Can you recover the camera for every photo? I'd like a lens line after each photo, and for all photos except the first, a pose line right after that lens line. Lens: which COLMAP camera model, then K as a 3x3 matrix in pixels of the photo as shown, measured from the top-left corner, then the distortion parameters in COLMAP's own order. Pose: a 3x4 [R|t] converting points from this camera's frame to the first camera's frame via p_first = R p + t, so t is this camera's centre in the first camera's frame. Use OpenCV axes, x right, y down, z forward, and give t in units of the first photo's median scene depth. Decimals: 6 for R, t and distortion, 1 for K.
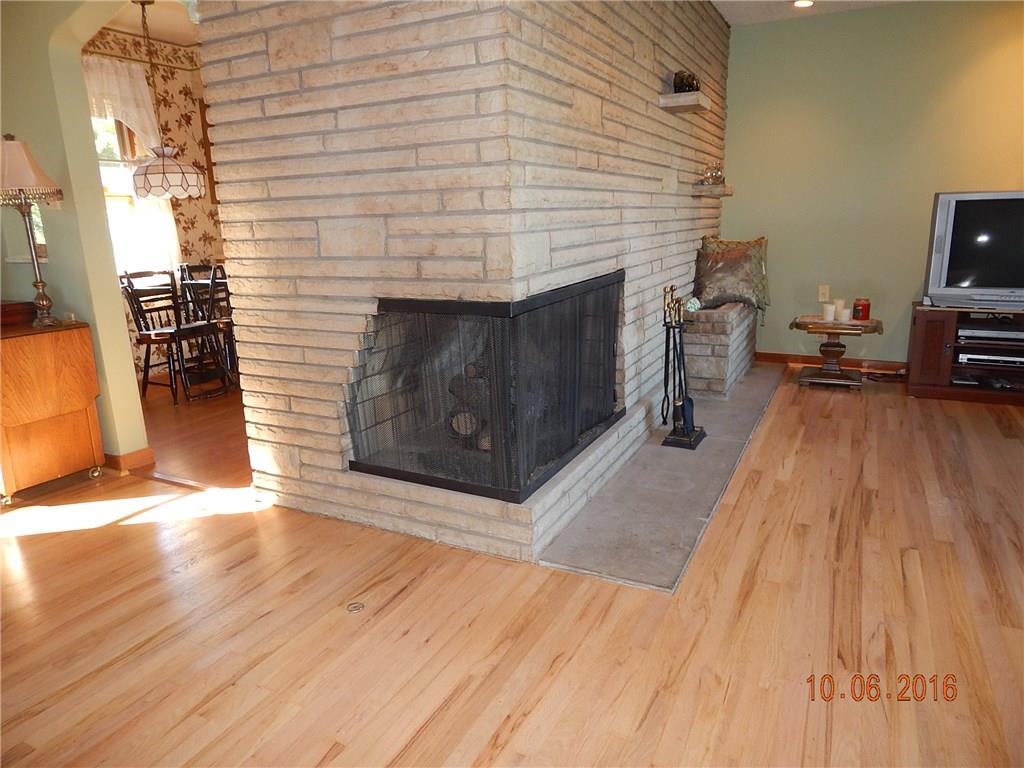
lens RADIAL K [[681.0, 0, 513.8], [0, 681.0, 377.3], [0, 0, 1]] dist [0.011344, -0.007063]
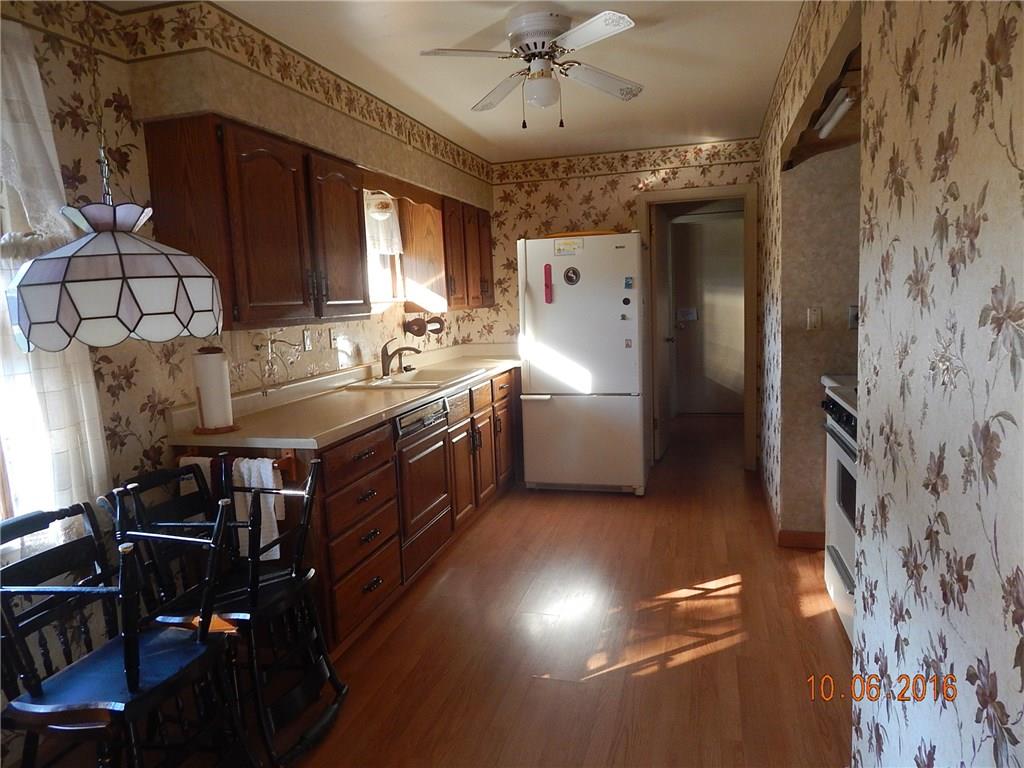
lens RADIAL K [[681.0, 0, 507.9], [0, 681.0, 381.8], [0, 0, 1]] dist [0.011344, -0.007063]
pose [[0.981340, -0.036330, 0.188819, -0.315858], [0.057804, 0.992305, -0.109498, -0.161504], [-0.183388, 0.118369, 0.975888, 0.517930]]
